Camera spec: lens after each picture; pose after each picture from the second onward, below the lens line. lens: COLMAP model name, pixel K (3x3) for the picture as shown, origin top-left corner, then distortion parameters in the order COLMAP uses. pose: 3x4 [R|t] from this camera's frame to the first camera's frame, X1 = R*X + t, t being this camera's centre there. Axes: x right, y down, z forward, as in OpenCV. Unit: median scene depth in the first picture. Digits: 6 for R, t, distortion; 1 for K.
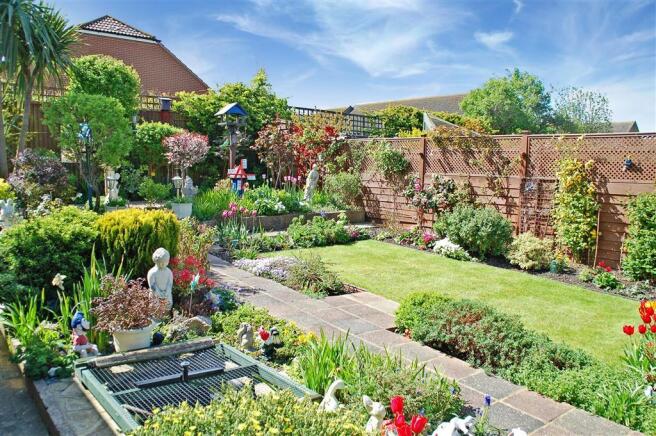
lens RADIAL K [[517.9, 0, 346.0], [0, 517.9, 194.2], [0, 0, 1]] dist [-0.169438, 0.147436]
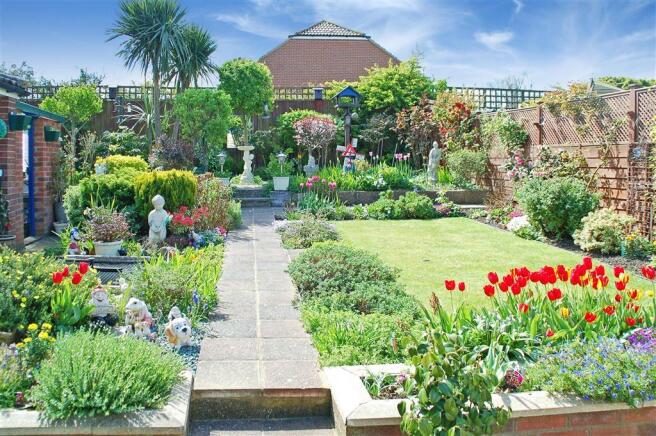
lens RADIAL K [[542.0, 0, 287.8], [0, 542.0, 157.3], [0, 0, 1]] dist [-0.069212, 0.004605]
pose [[0.814621, -0.024314, -0.579483, 0.367531], [-0.014855, 0.997918, -0.062754, 0.047250], [0.579803, 0.059728, 0.812564, 0.020673]]
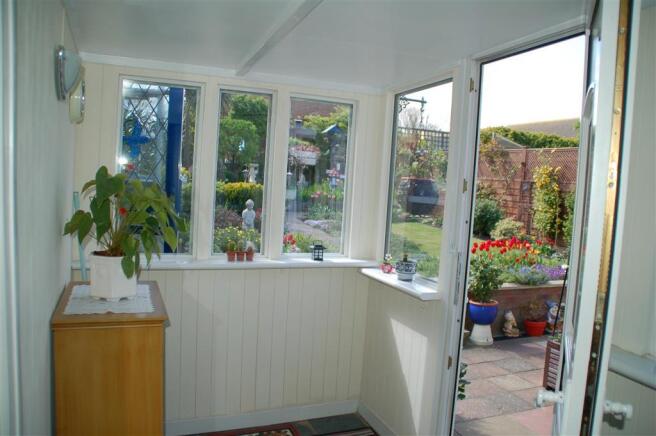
lens RADIAL K [[517.9, 0, 346.0], [0, 517.9, 194.2], [0, 0, 1]] dist [-0.169438, 0.147436]
pose [[0.945387, 0.042319, -0.323191, 0.326675], [-0.053090, 0.998287, -0.024580, 0.058176], [0.321597, 0.040396, 0.946014, -0.403216]]
